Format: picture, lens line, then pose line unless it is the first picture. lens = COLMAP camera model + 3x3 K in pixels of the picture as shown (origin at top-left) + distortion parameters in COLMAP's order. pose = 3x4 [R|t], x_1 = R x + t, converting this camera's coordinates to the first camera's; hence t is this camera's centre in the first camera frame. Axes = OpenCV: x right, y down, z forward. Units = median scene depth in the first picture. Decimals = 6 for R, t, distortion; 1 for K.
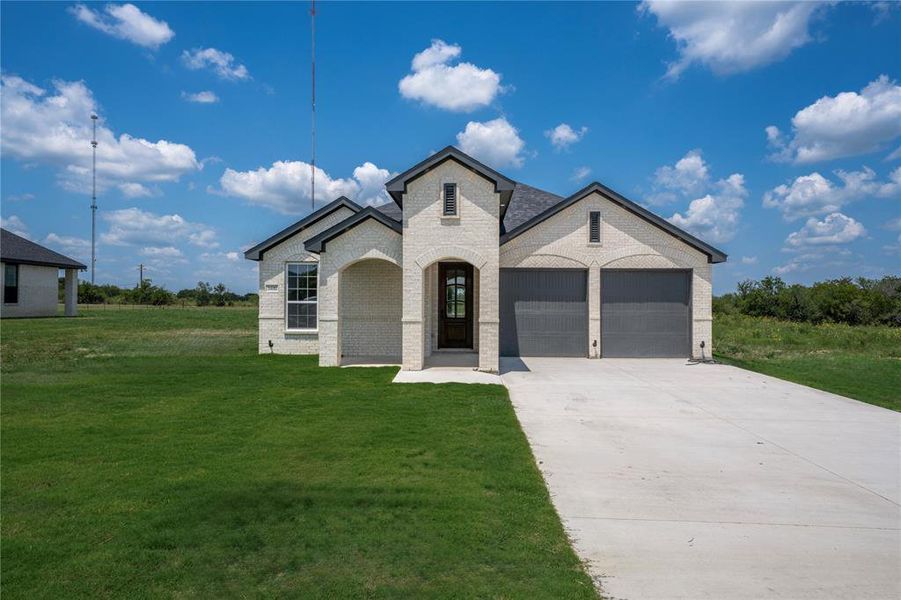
lens RADIAL K [[615.8, 0, 450.5], [0, 615.8, 300.0], [0, 0, 1]] dist [0.003483, -0.000372]
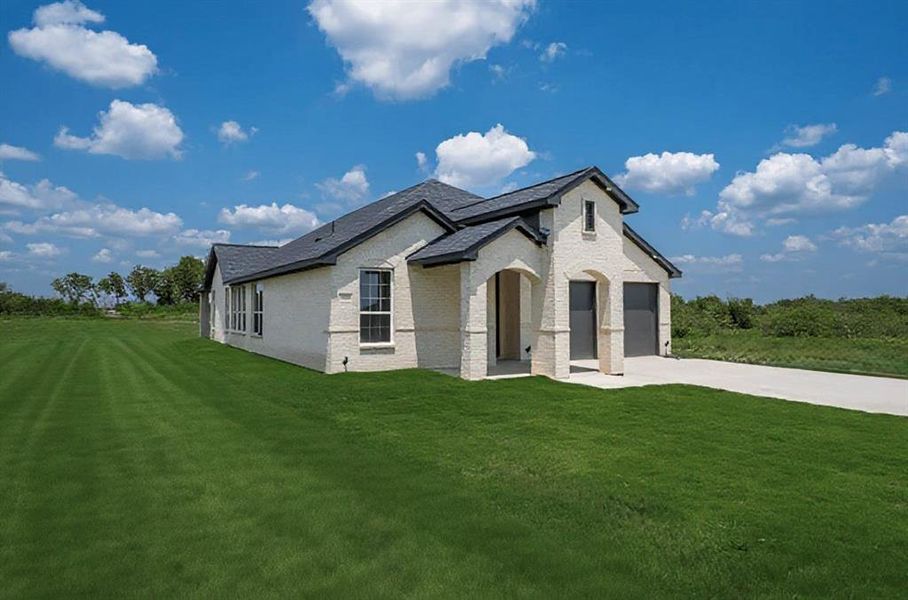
lens RADIAL K [[604.3, 0, 454.0], [0, 604.3, 300.0], [0, 0, 1]] dist [0.047315, 0.000107]
pose [[0.846336, 0.000905, 0.532648, -0.590500], [0.002658, 0.999979, -0.005922, -0.009330], [-0.532642, 0.006427, 0.846316, 0.182407]]
